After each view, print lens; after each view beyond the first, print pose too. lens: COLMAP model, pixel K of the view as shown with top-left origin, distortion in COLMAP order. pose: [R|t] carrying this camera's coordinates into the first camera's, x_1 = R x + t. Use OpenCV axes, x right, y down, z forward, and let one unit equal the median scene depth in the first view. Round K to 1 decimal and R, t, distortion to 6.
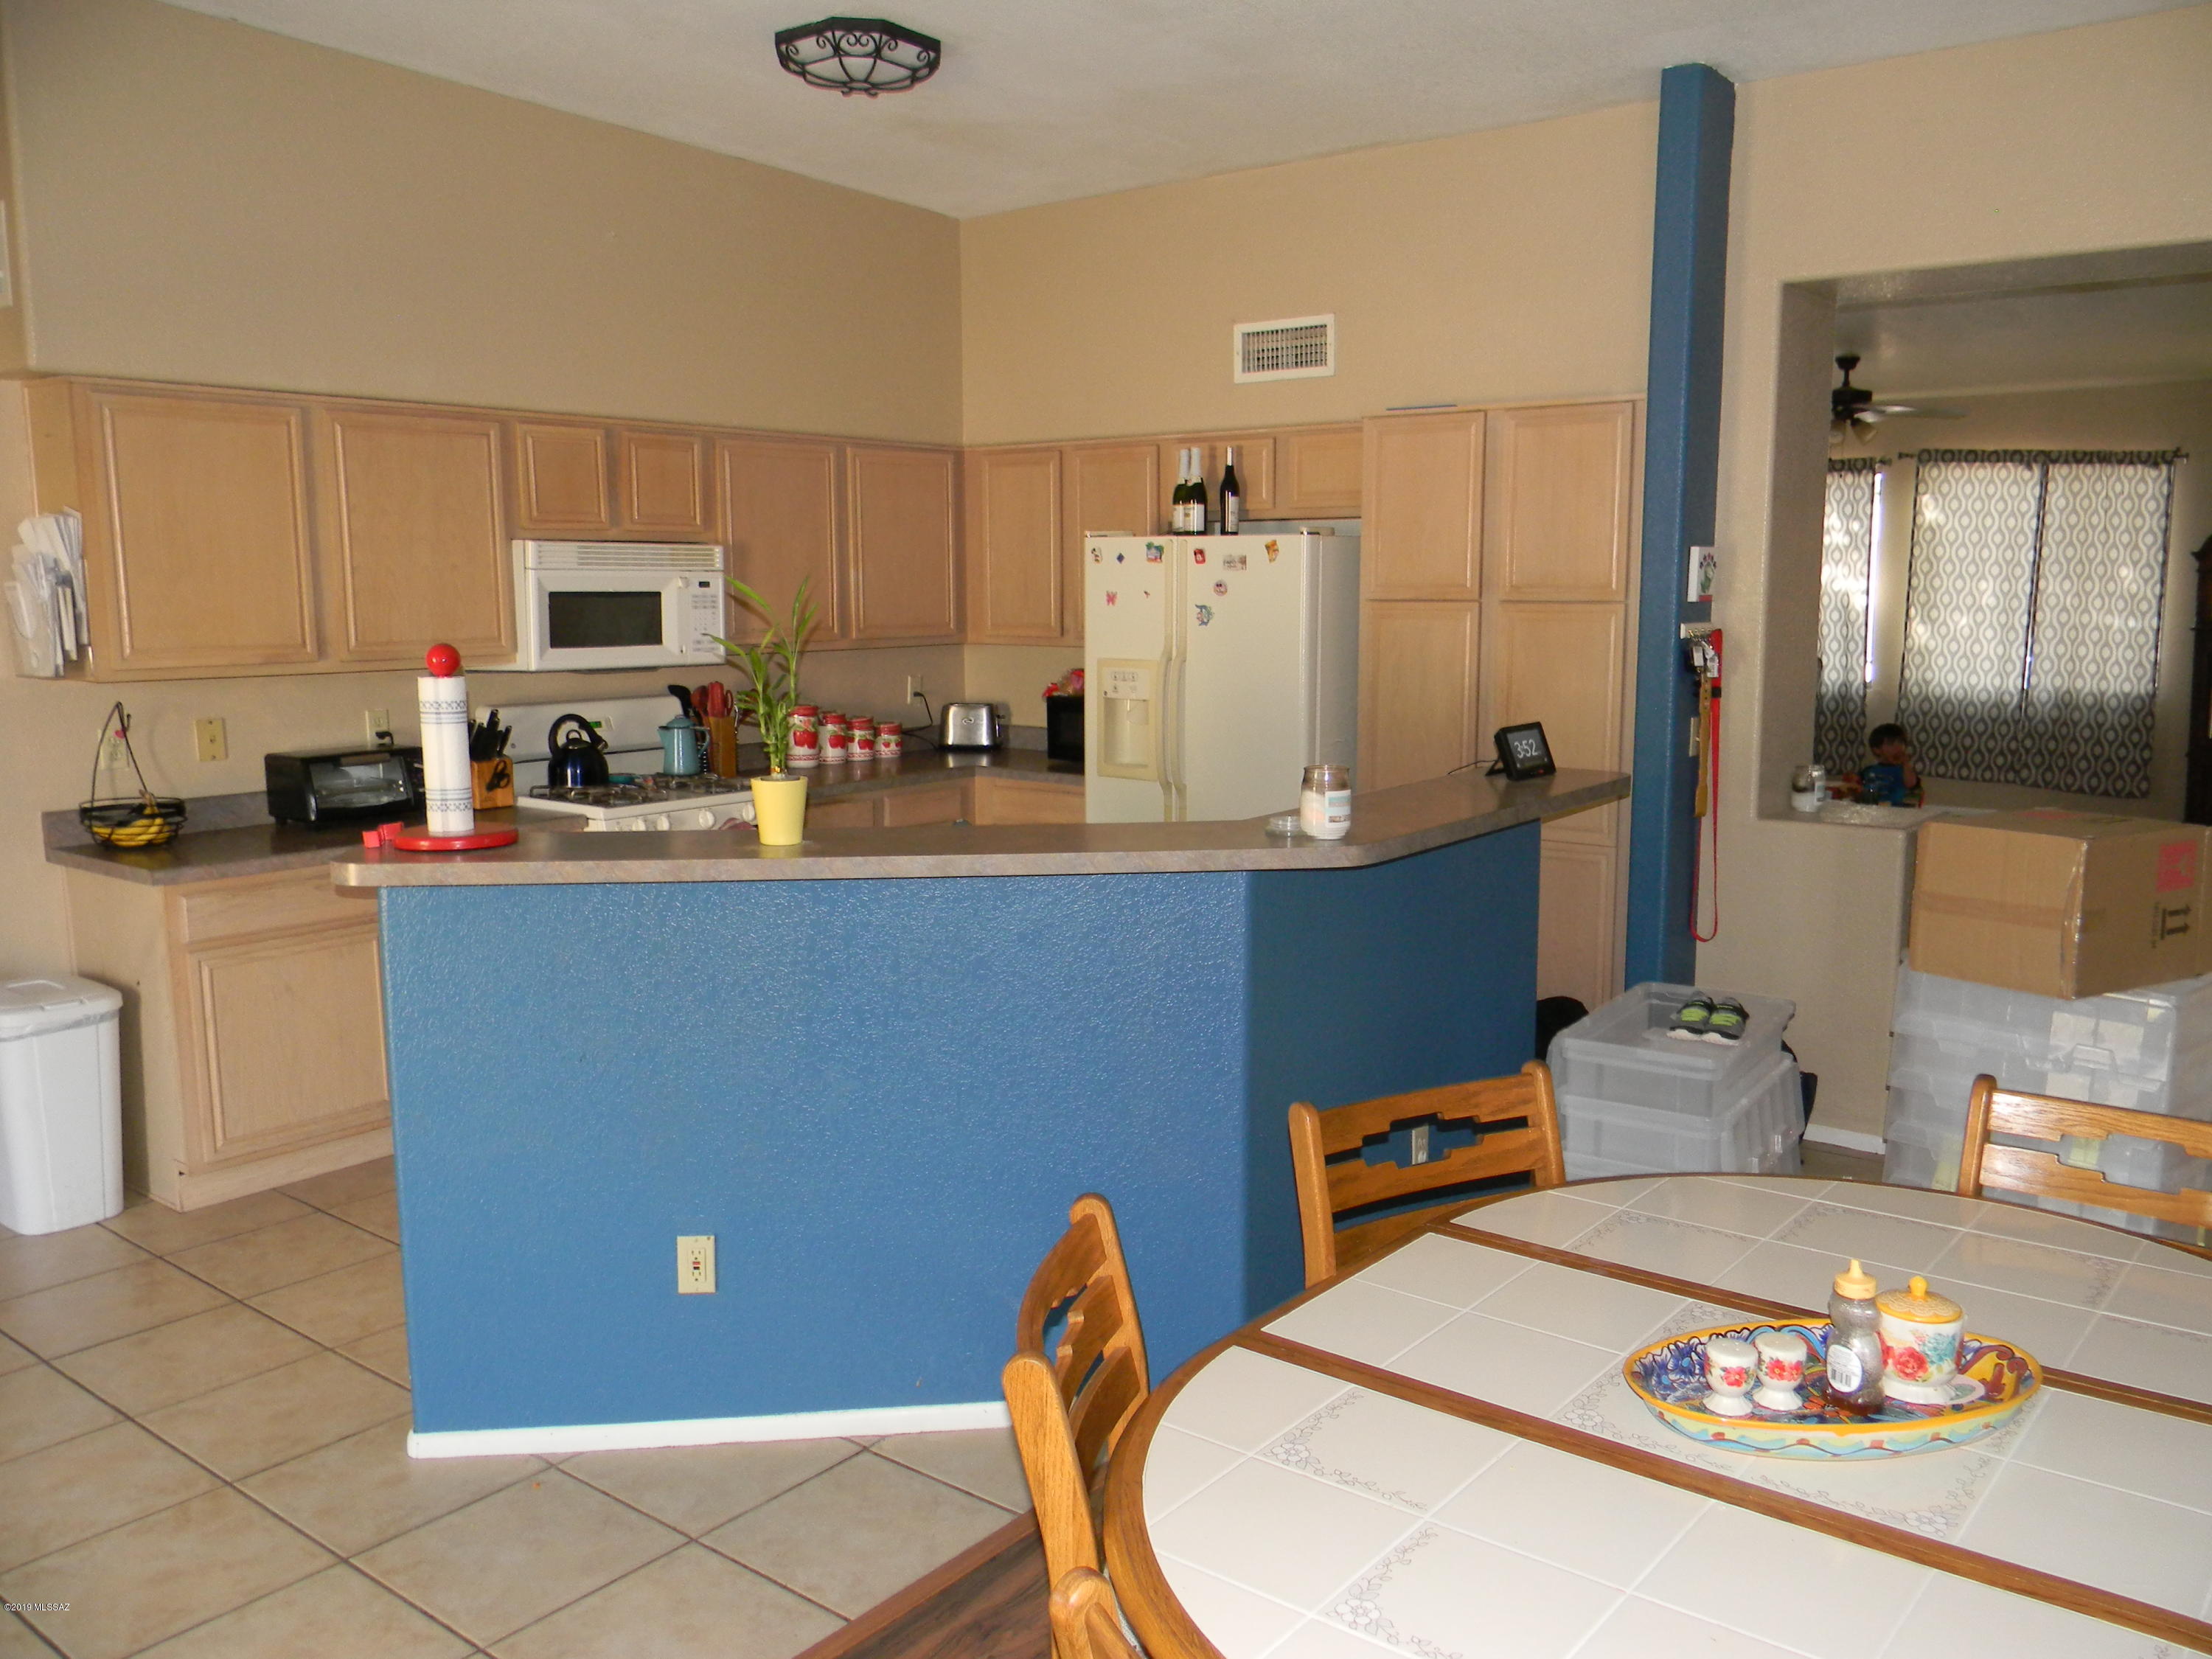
lens RADIAL K [[1783.8, 0, 1106.0], [0, 1783.8, 829.5], [0, 0, 1]] dist [0.001574, 0.004436]
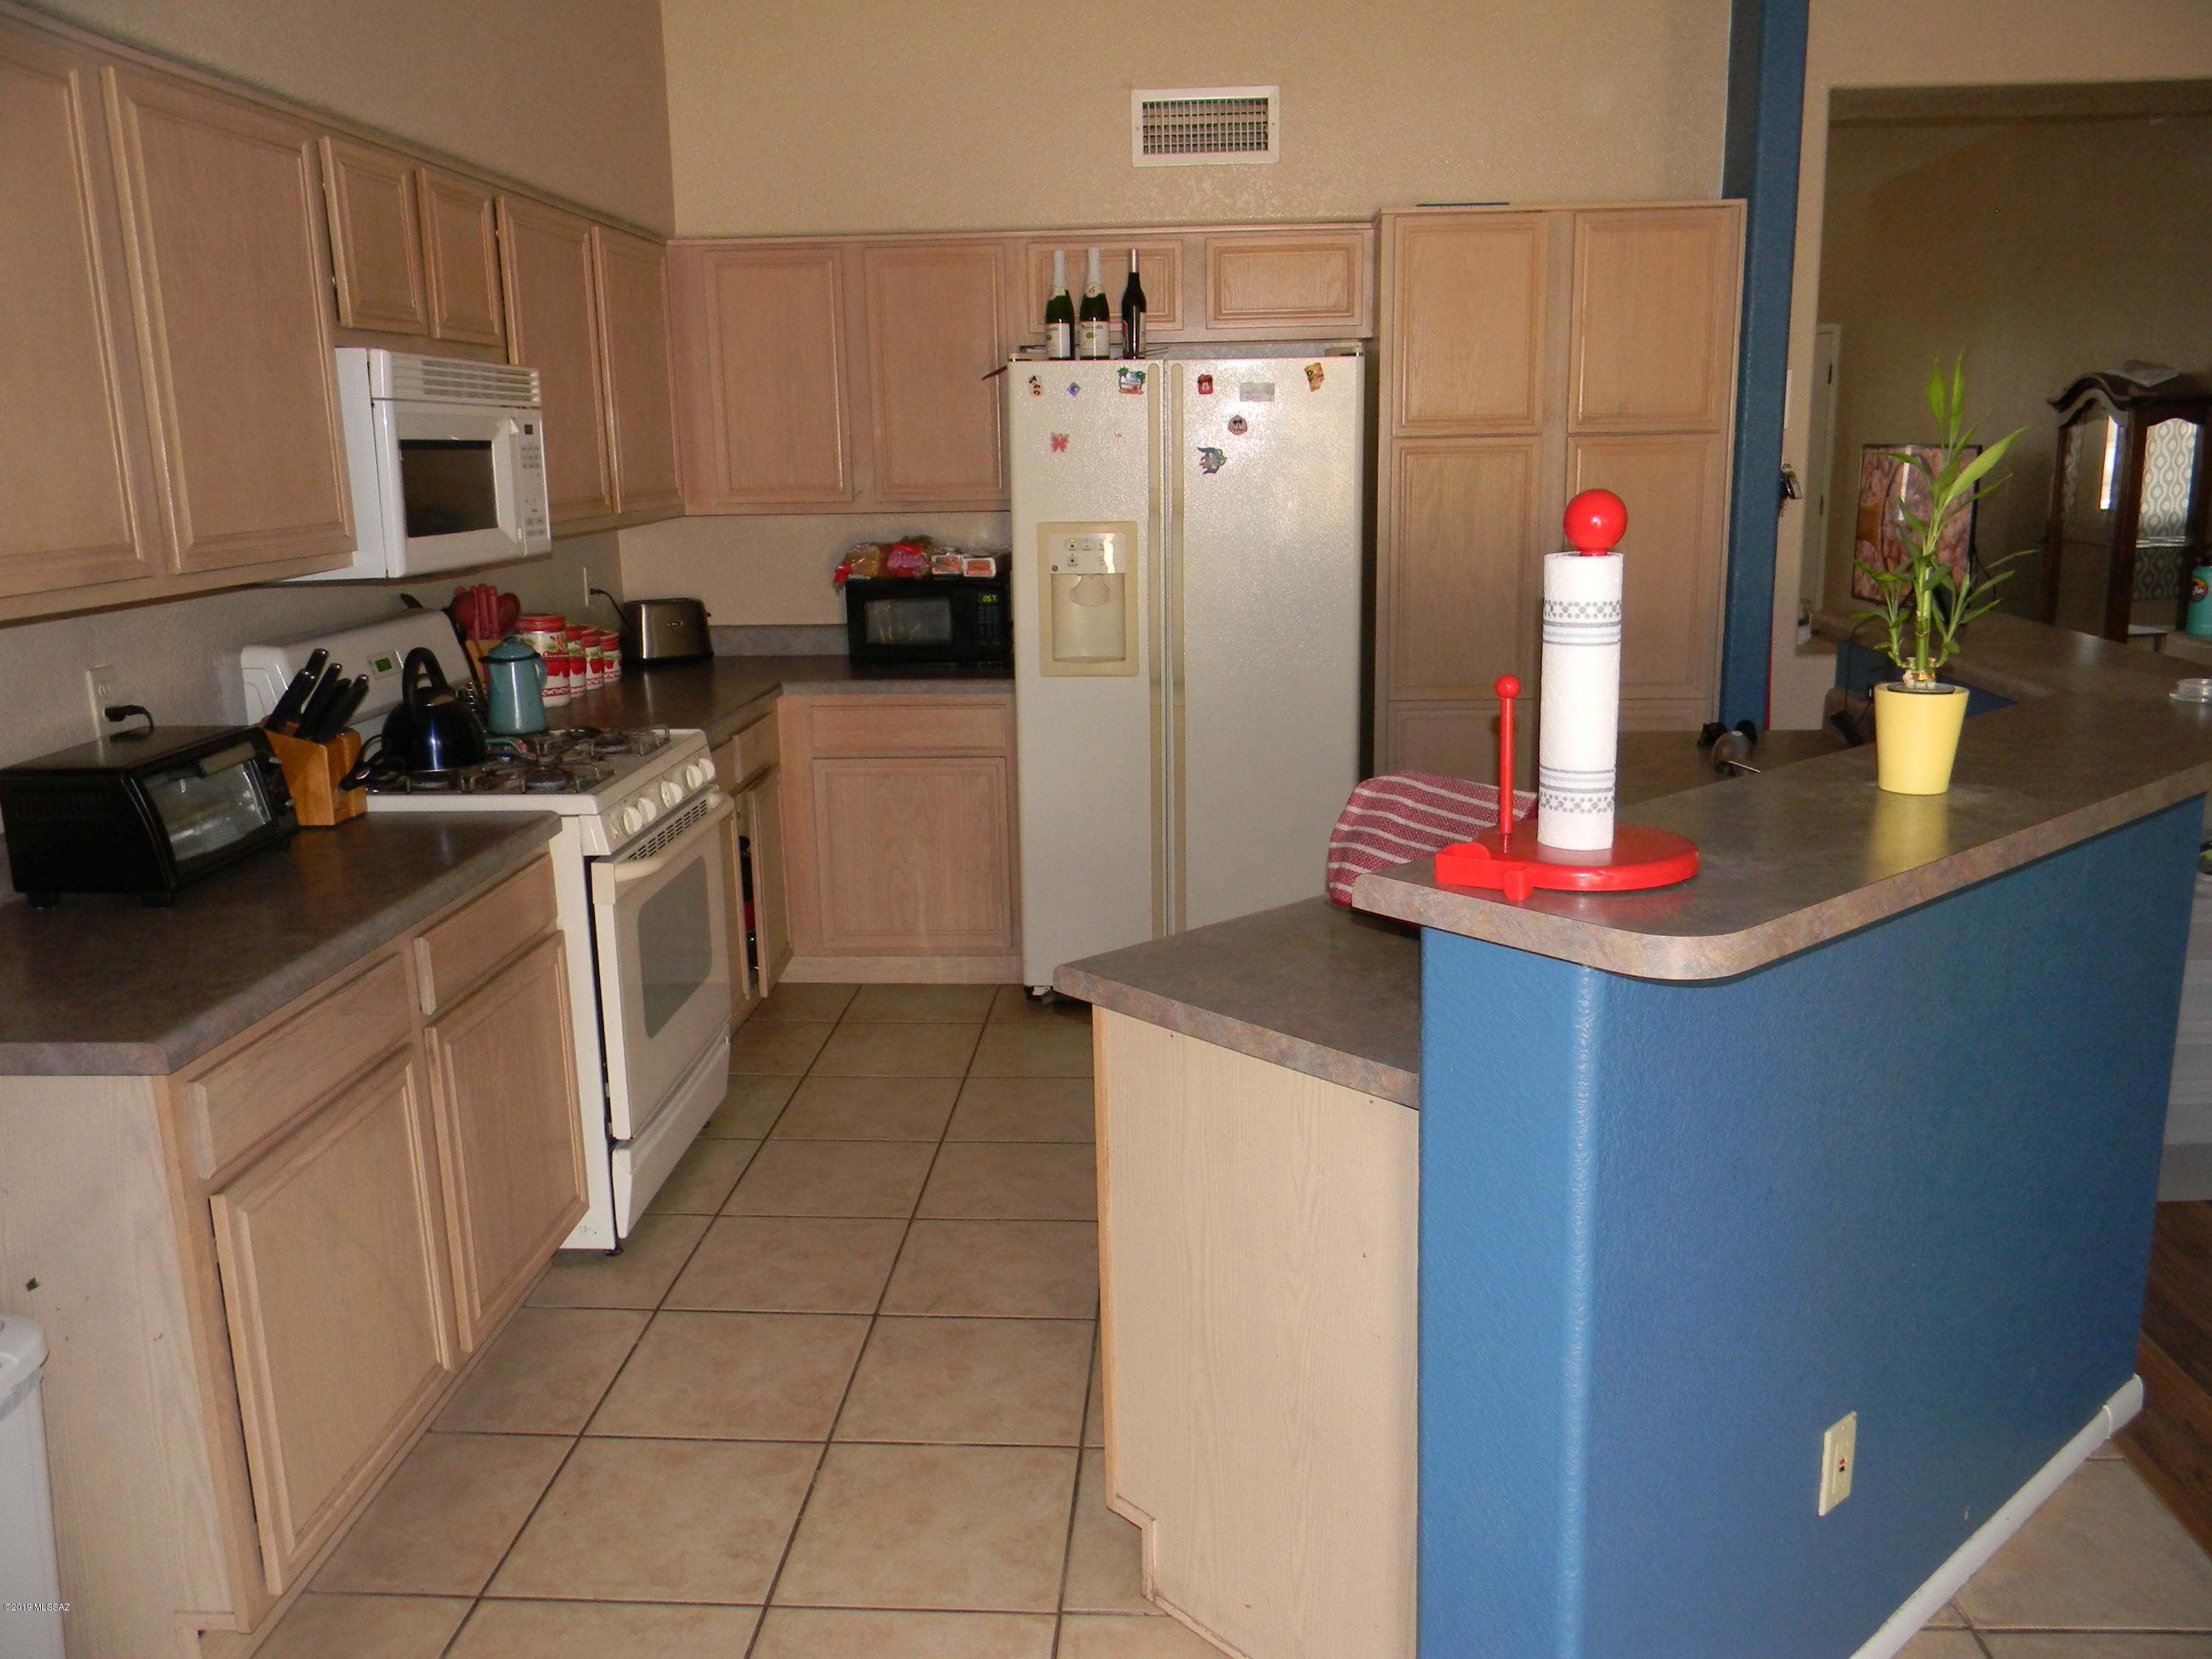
lens RADIAL K [[1783.8, 0, 1106.0], [0, 1783.8, 829.5], [0, 0, 1]] dist [0.001574, 0.004436]
pose [[0.813272, -0.136853, 0.565561, -0.445433], [0.097773, 0.990270, 0.099027, -0.040019], [-0.573610, -0.025239, 0.818739, 0.365423]]
